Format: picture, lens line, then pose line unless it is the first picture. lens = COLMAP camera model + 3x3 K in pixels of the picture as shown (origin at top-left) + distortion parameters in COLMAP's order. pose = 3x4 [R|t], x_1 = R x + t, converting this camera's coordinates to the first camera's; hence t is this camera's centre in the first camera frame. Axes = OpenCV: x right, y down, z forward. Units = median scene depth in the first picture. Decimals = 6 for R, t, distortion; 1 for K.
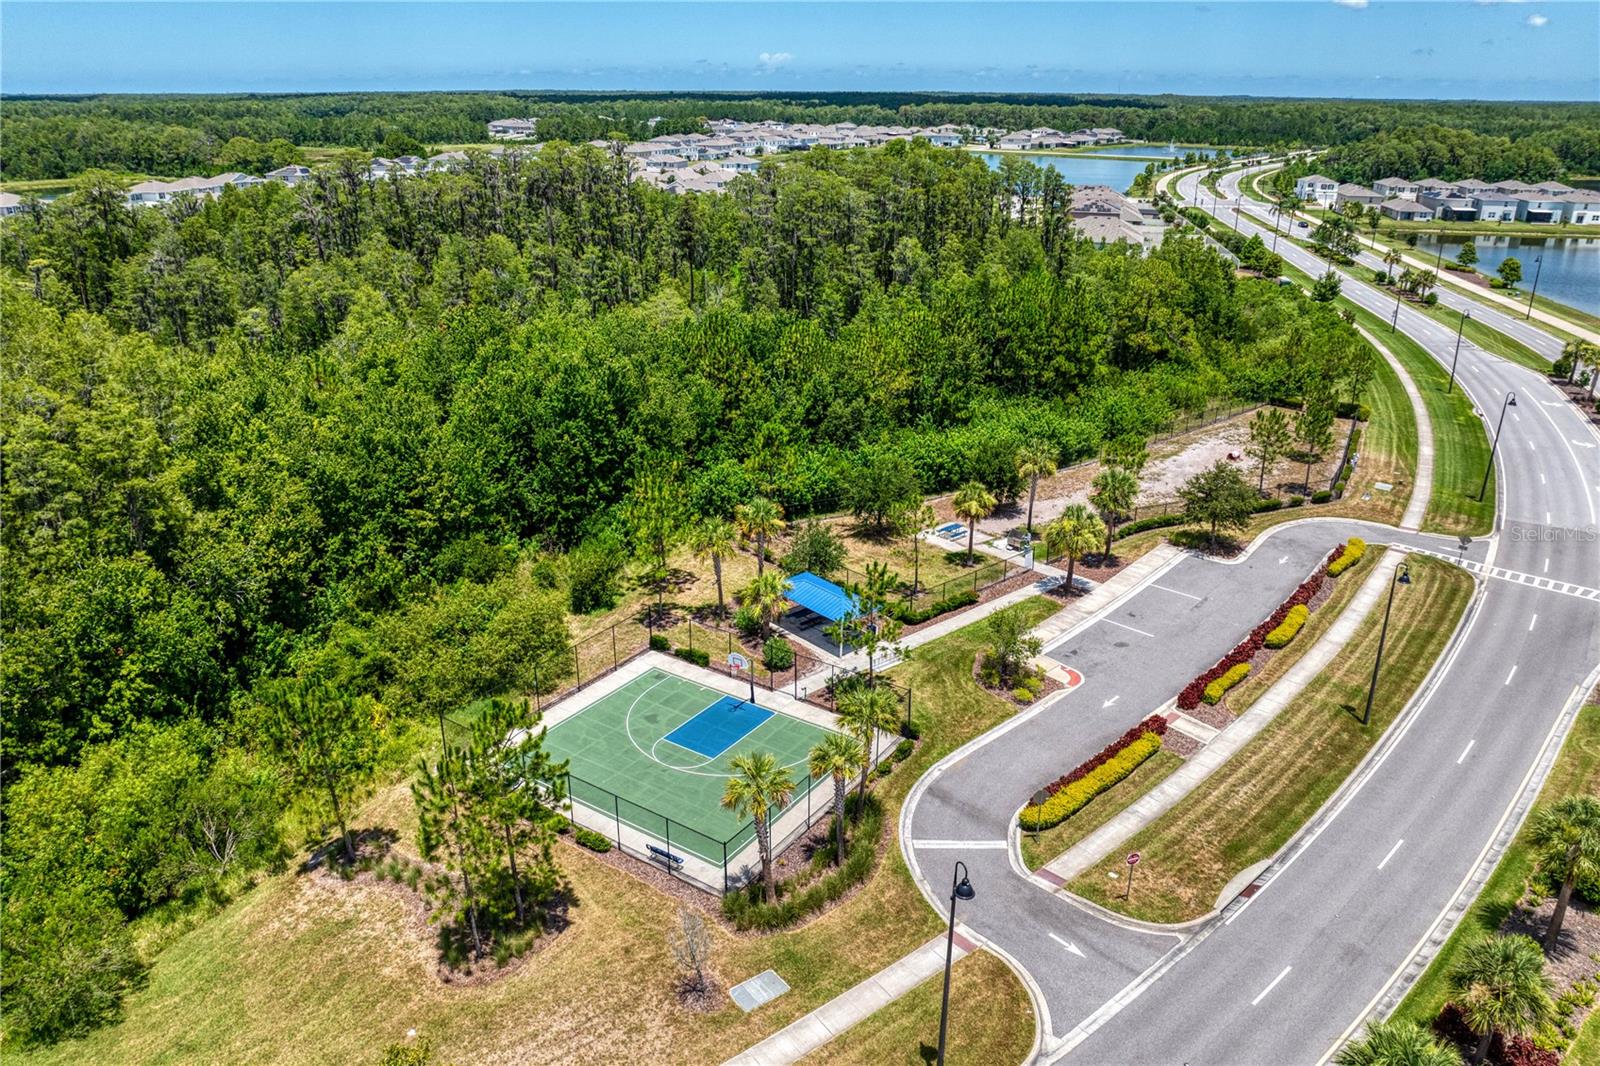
lens RADIAL K [[1143.7, 0, 800.2], [0, 1143.7, 446.4], [0, 0, 1]] dist [-0.042307, -0.000435]
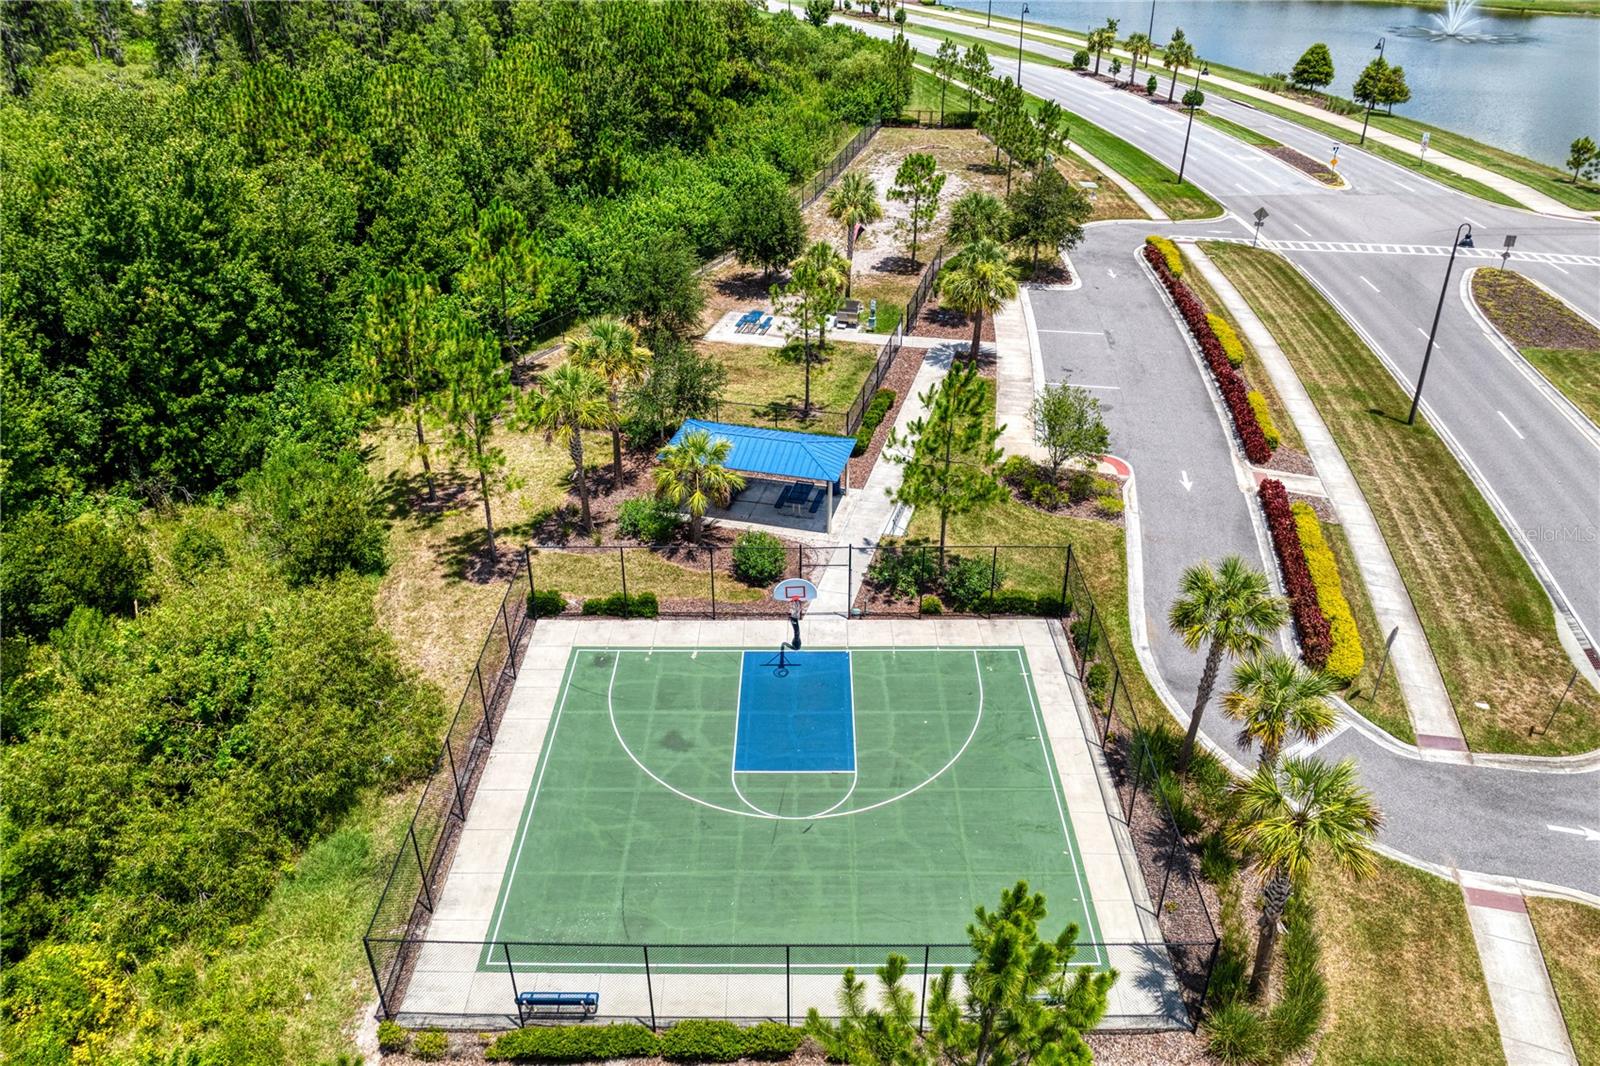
lens RADIAL K [[1143.7, 0, 800.2], [0, 1143.7, 446.4], [0, 0, 1]] dist [-0.042307, -0.000435]
pose [[0.829784, -0.258915, 0.494389, -0.270784], [0.170521, 0.961129, 0.217148, -0.001595], [-0.531395, -0.095882, 0.841680, 0.461283]]
